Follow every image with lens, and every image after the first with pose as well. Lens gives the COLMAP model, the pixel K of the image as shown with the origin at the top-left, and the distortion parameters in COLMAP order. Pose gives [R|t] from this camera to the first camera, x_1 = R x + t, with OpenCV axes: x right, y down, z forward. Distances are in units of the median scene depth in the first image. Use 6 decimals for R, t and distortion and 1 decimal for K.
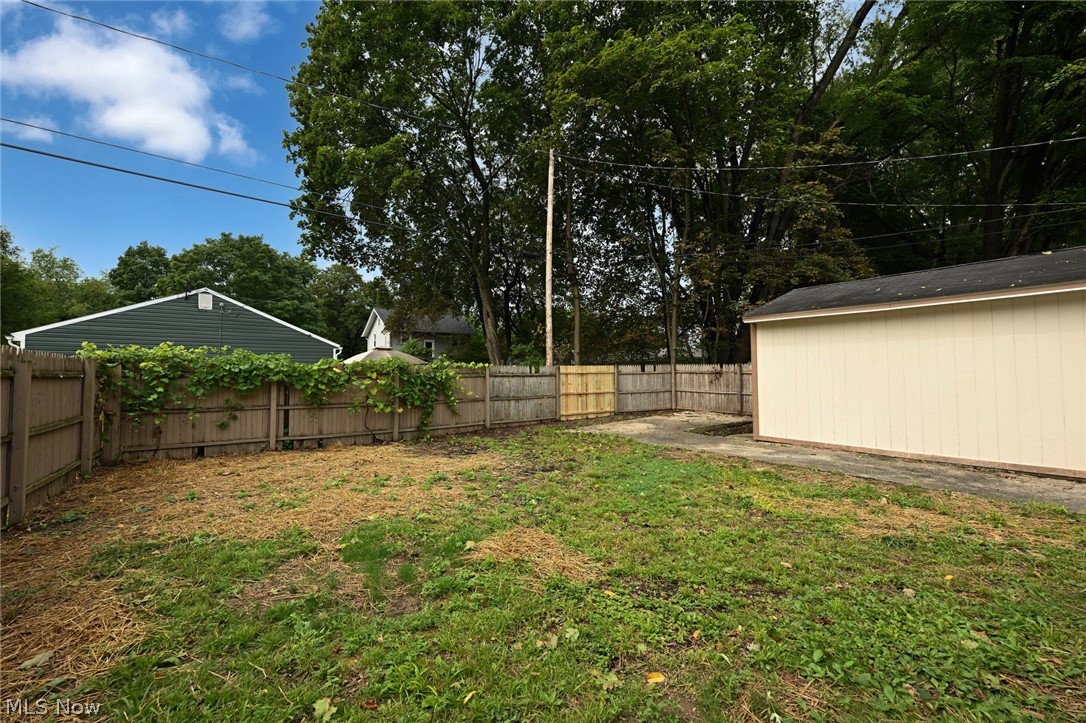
lens RADIAL K [[438.4, 0, 537.4], [0, 438.4, 361.8], [0, 0, 1]] dist [-0.000794, -0.000213]
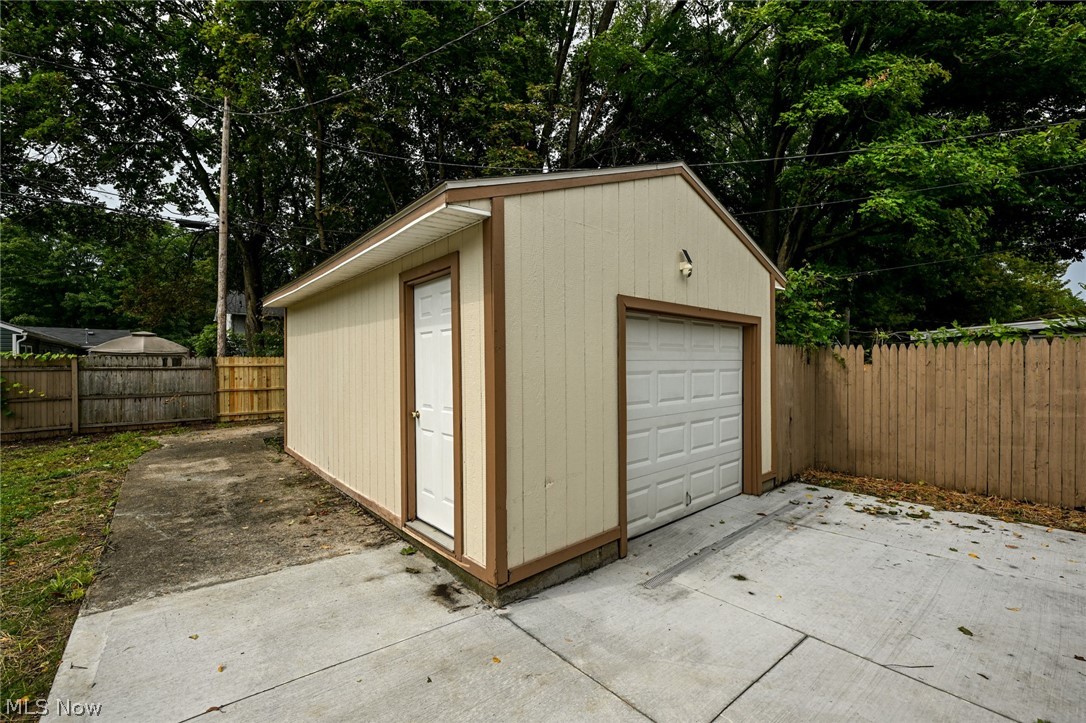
lens RADIAL K [[455.7, 0, 544.4], [0, 455.7, 365.3], [0, 0, 1]] dist [-0.001811, 0.000143]
pose [[0.997821, 0.004784, 0.065802, 0.723902], [-0.007033, 0.999397, 0.033997, -0.011132], [-0.065600, -0.034386, 0.997253, 0.097734]]
